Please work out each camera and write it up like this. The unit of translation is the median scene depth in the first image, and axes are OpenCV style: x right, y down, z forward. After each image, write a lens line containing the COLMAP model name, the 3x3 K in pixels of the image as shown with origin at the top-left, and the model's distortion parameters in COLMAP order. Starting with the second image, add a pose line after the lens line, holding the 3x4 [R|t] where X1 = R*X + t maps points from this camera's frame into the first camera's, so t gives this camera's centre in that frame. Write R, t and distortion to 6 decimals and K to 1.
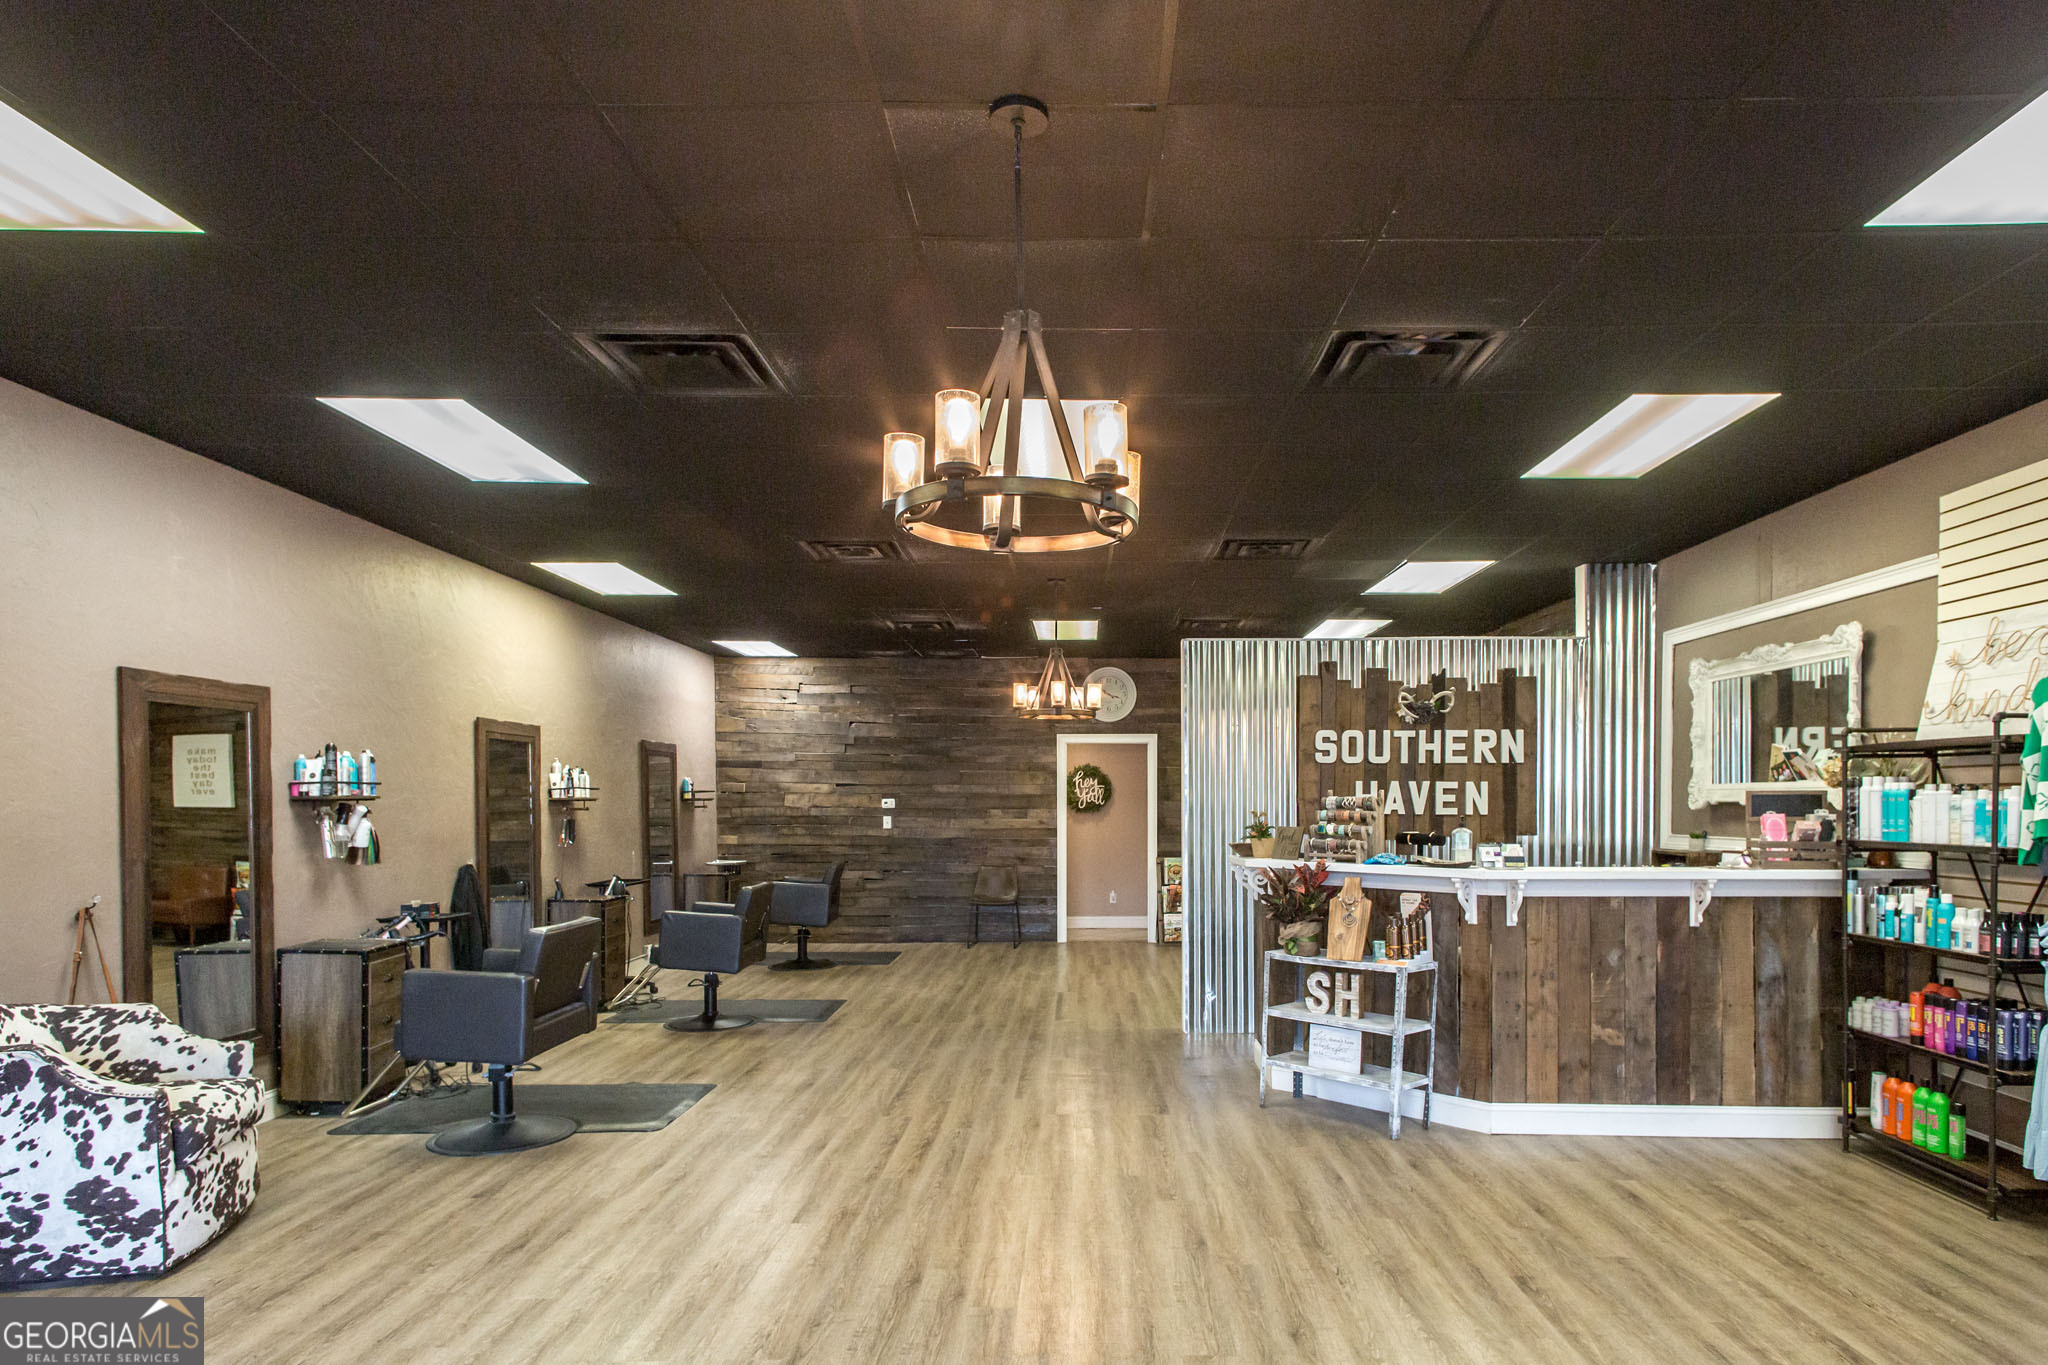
lens RADIAL K [[1206.1, 0, 1096.9], [0, 1206.1, 828.0], [0, 0, 1]] dist [0.021307, -0.004660]
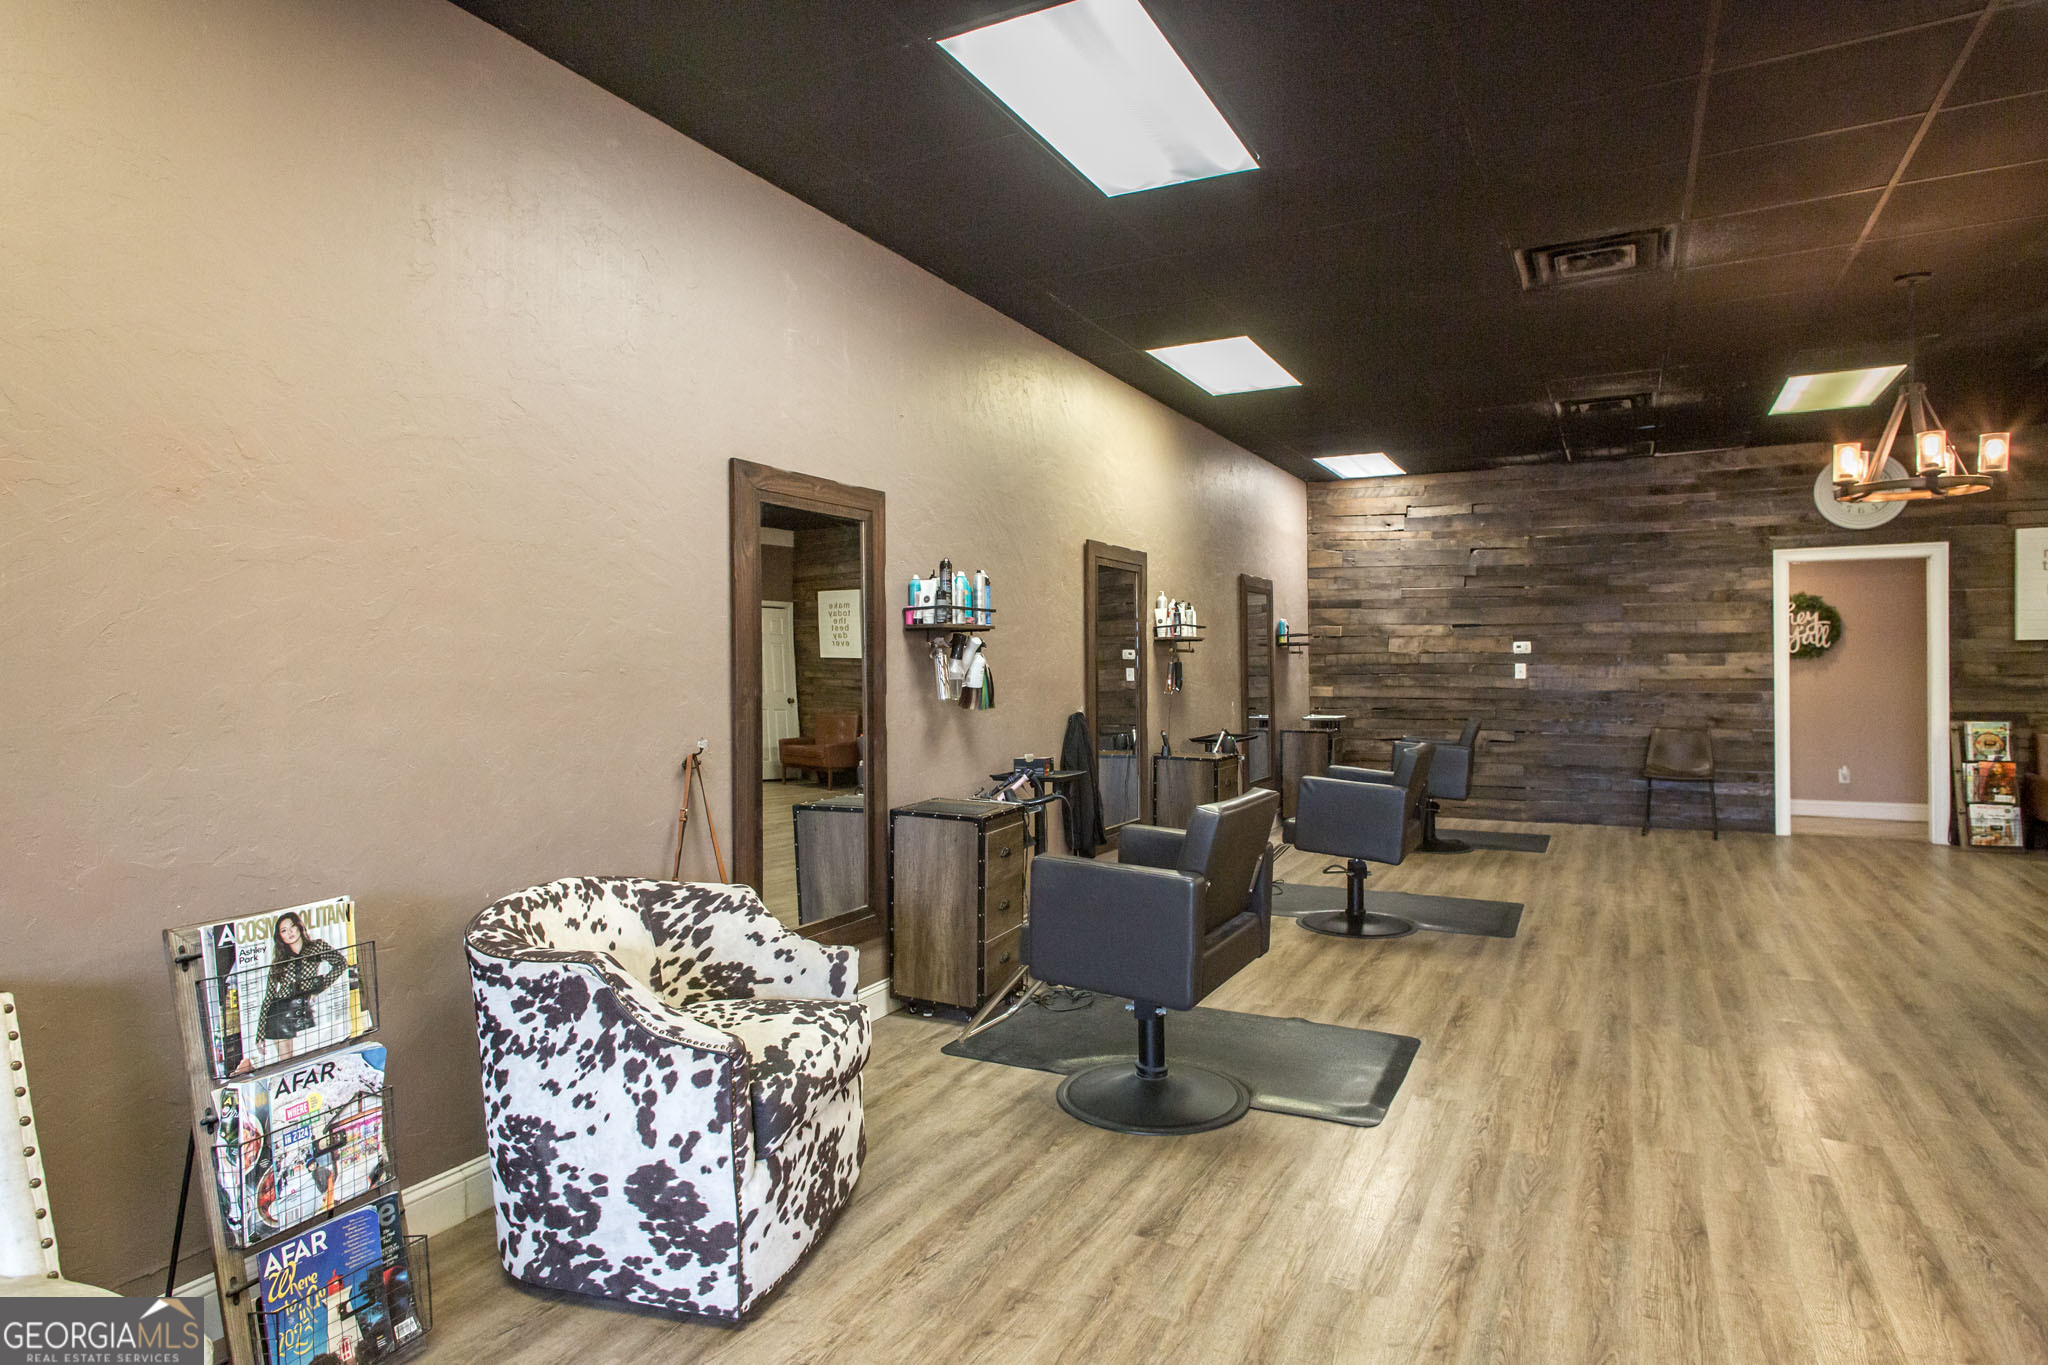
lens RADIAL K [[1153.2, 0, 1011.8], [0, 1153.2, 672.4], [0, 0, 1]] dist [0.024803, 0.000432]
pose [[0.879875, -0.002611, -0.475199, -0.226660], [-0.004188, 0.999903, -0.013249, 0.016721], [0.475187, 0.013647, 0.879779, 0.345721]]
